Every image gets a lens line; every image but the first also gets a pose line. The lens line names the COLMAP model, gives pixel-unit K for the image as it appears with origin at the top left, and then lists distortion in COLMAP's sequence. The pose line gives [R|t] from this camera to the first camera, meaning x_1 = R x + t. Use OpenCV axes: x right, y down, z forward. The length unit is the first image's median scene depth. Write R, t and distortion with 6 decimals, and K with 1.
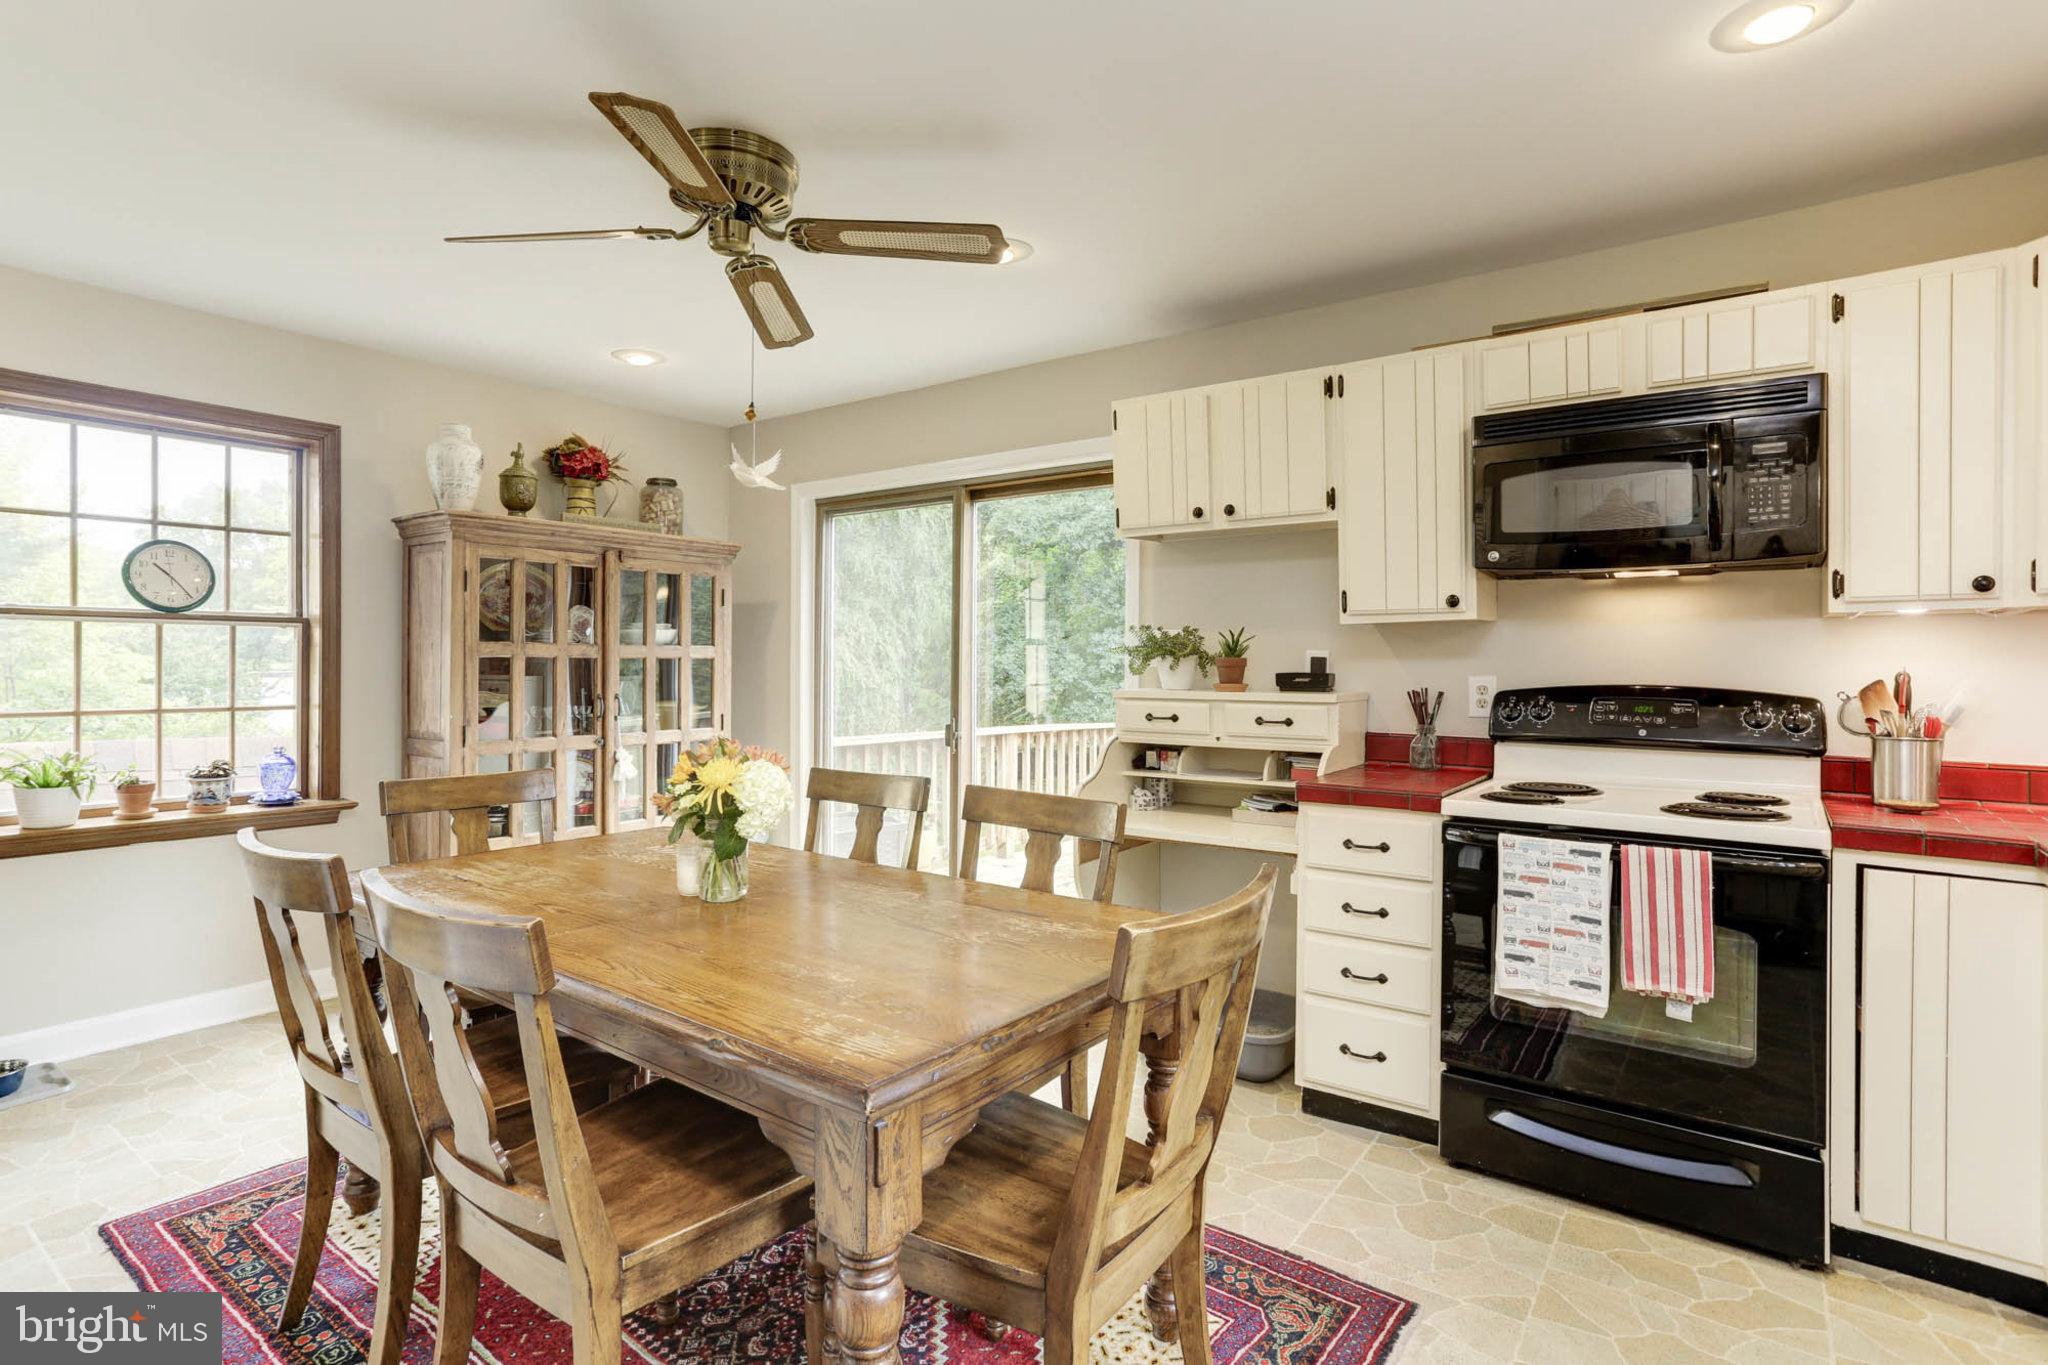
lens RADIAL K [[1022.2, 0, 1023.5], [0, 1022.2, 661.4], [0, 0, 1]] dist [-0.029105, 0.017468]
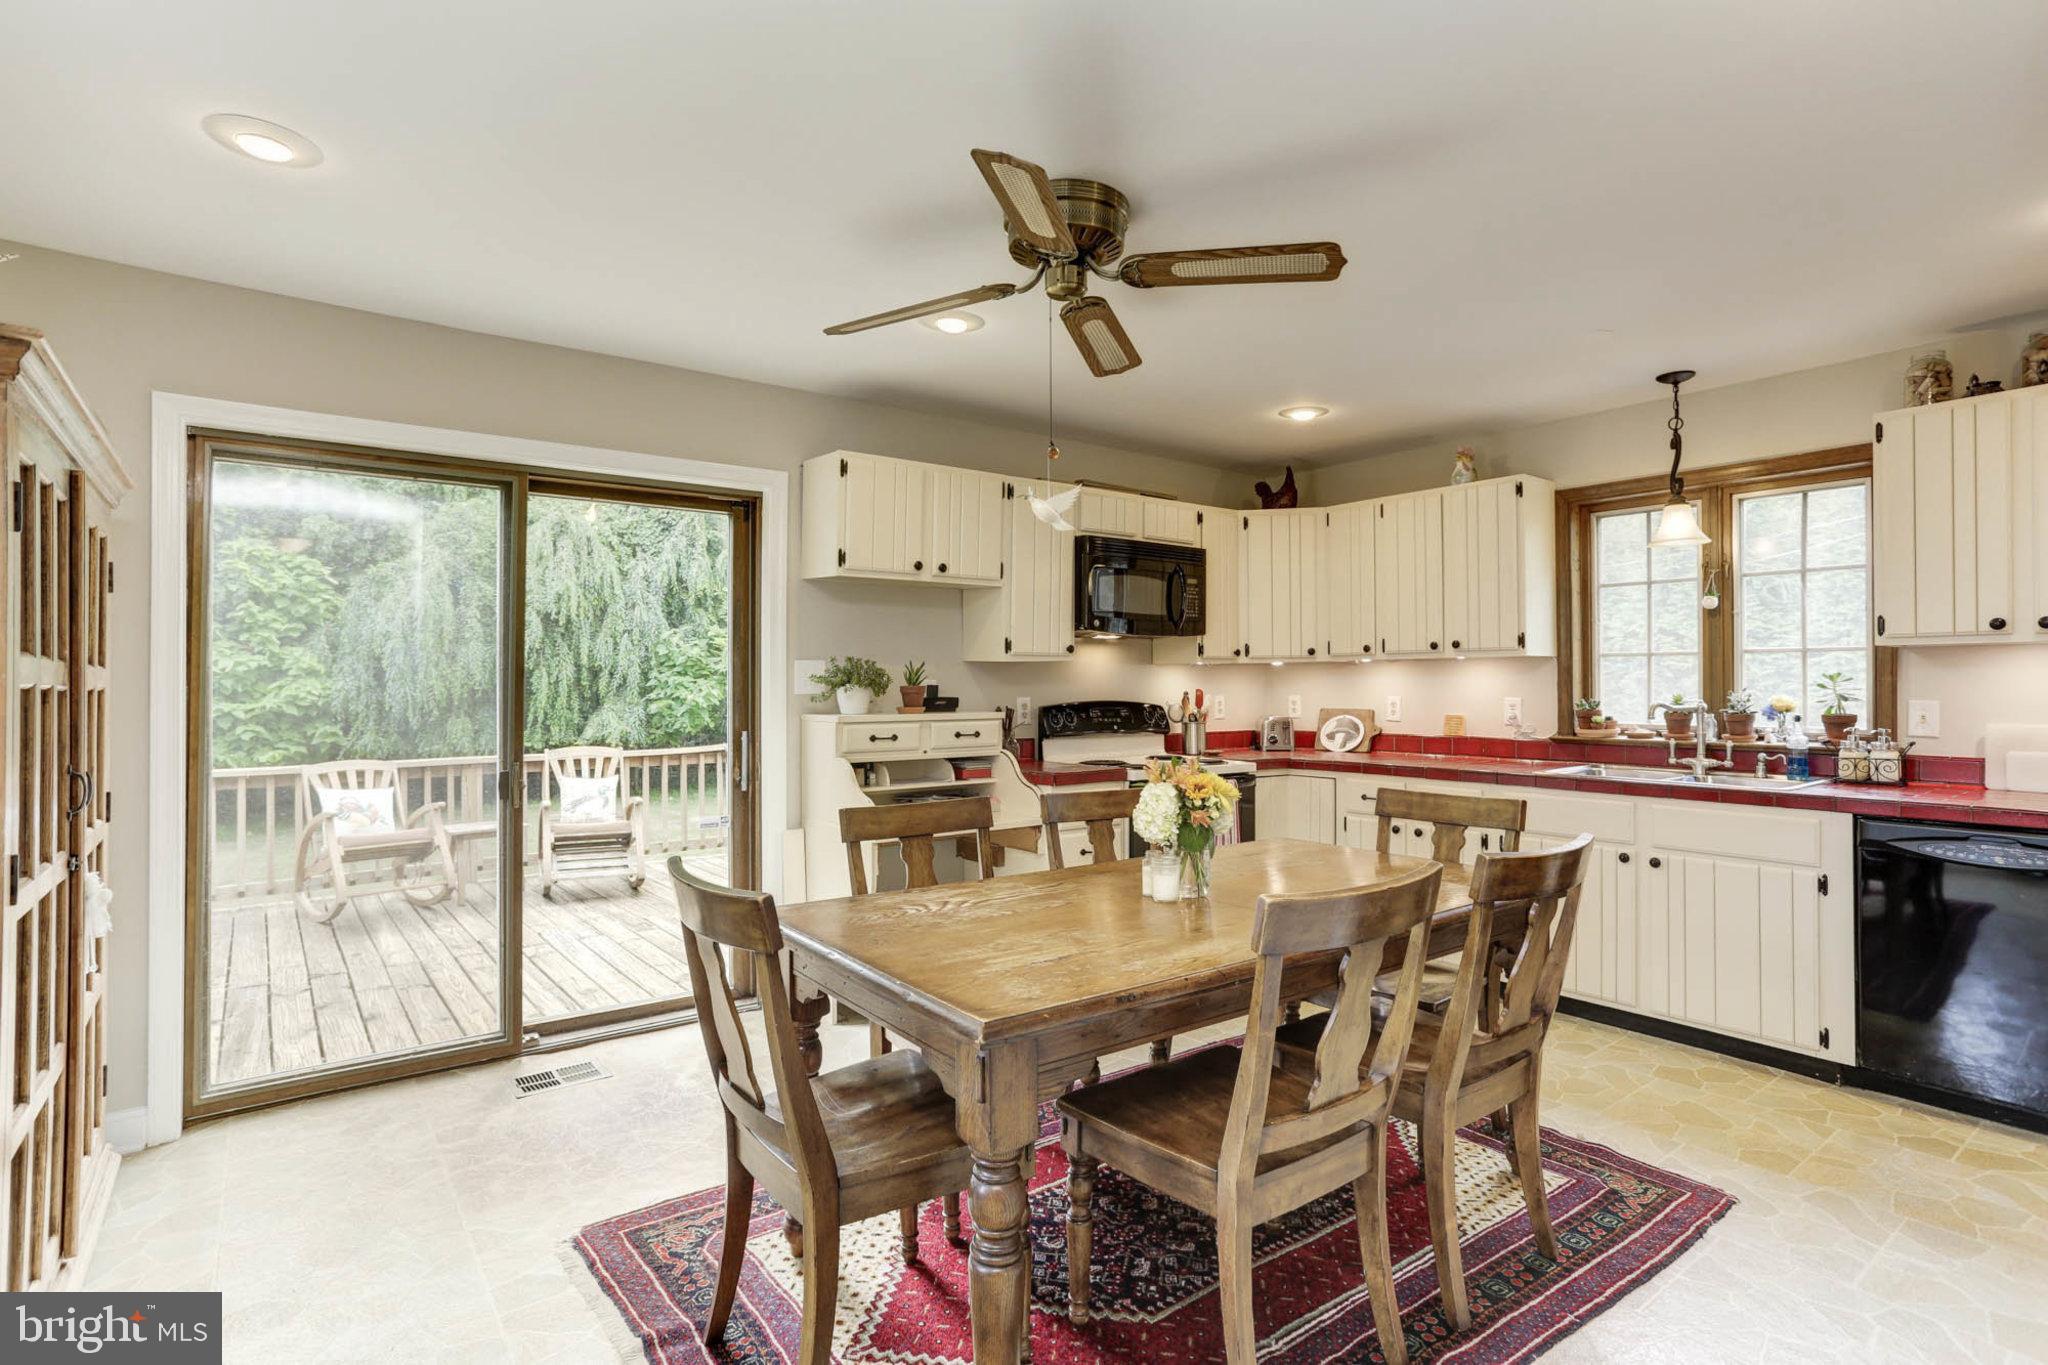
lens RADIAL K [[1026.6, 0, 995.5], [0, 1026.6, 676.1], [0, 0, 1]] dist [-0.003278, -0.000419]
pose [[0.303479, 0.002773, 0.952834, -1.149594], [0.004048, 0.999983, -0.004199, -0.011817], [-0.952829, 0.005132, 0.303463, 0.653899]]
